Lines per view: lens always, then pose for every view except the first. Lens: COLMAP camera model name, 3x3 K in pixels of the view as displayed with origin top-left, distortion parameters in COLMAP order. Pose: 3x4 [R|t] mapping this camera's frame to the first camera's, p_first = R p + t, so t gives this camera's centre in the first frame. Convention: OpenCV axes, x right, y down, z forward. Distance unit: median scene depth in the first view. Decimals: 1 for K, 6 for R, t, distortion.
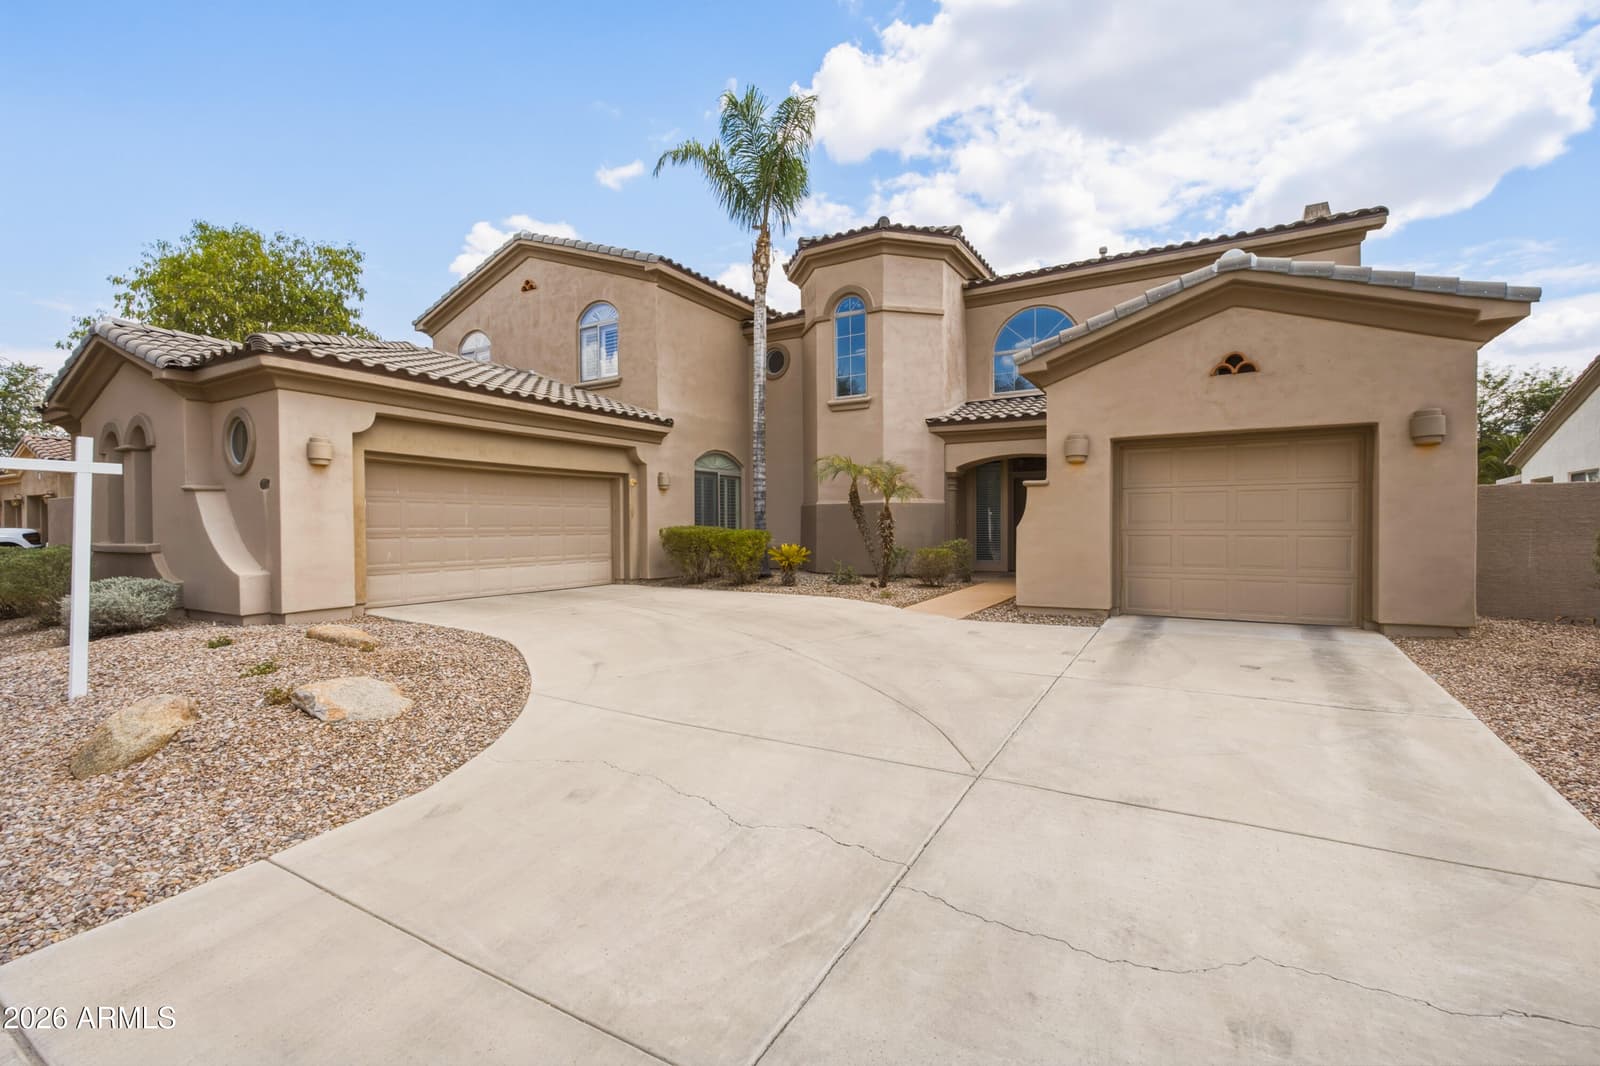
lens RADIAL K [[705.8, 0, 792.3], [0, 705.8, 529.1], [0, 0, 1]] dist [0.001216, 0.000315]
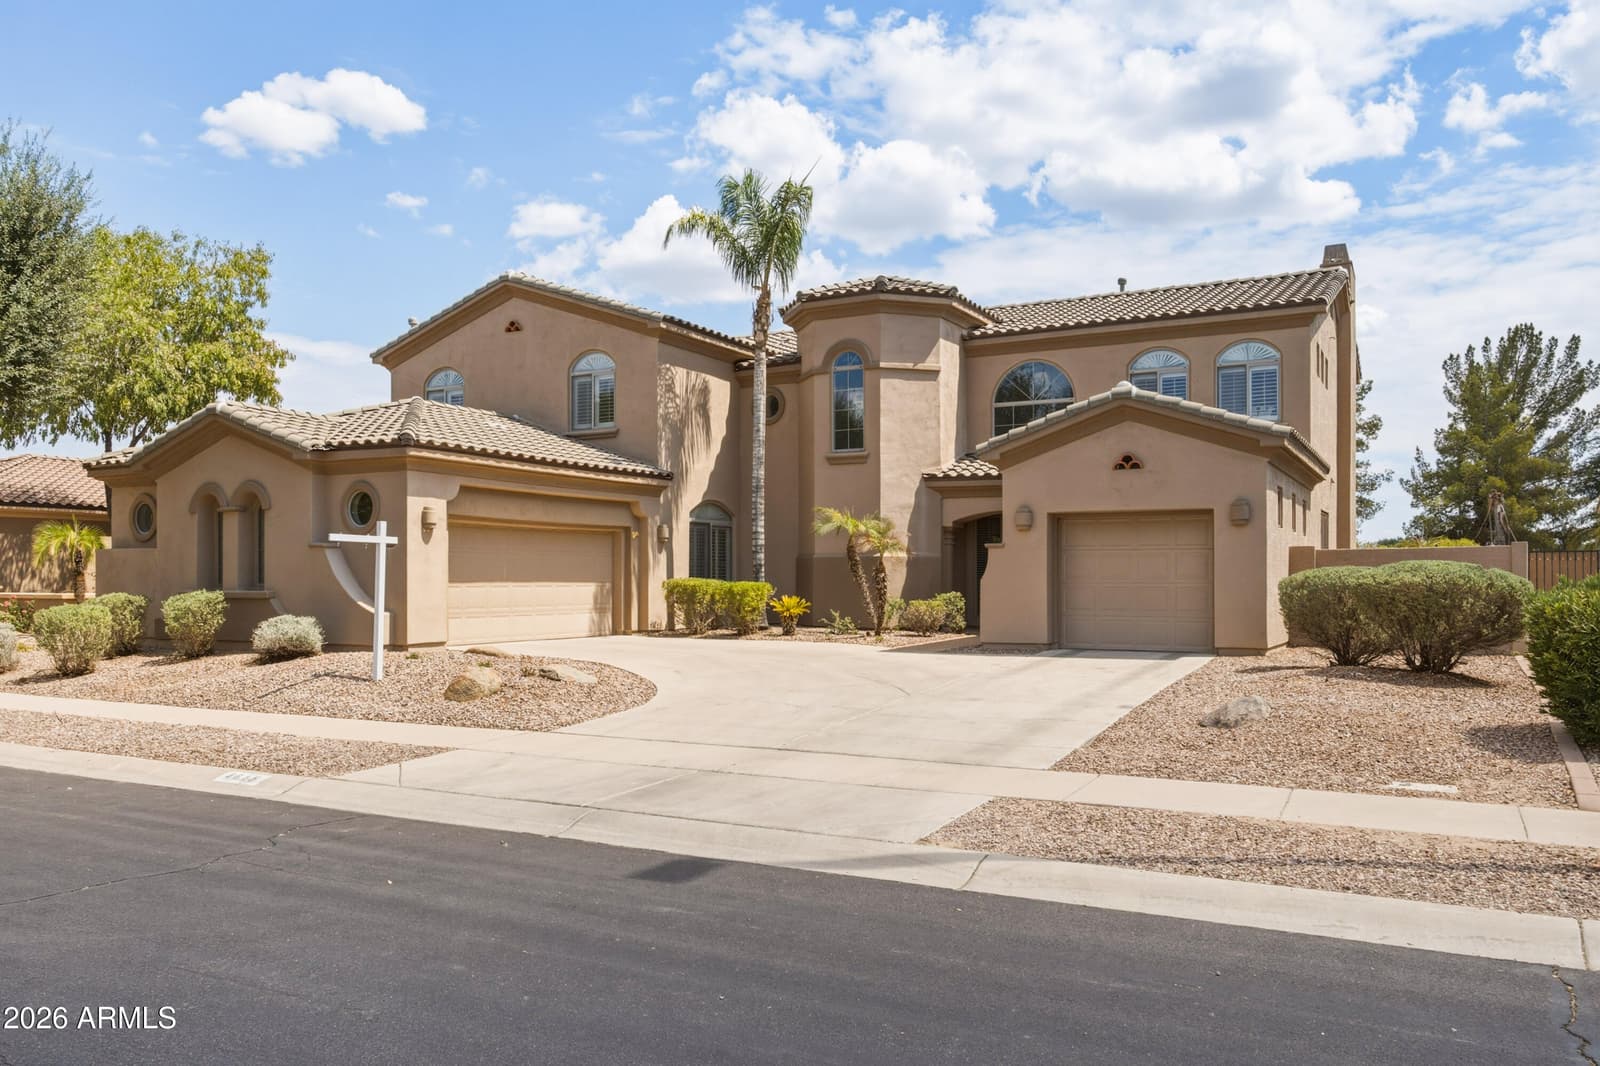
lens RADIAL K [[1221.1, 0, 790.2], [0, 1221.1, 537.1], [0, 0, 1]] dist [0.060964, -0.059500]
pose [[0.999351, 0.006025, 0.035504, -0.063469], [-0.004552, 0.999131, -0.041436, 0.007825], [-0.035722, 0.041248, 0.998510, -0.757875]]
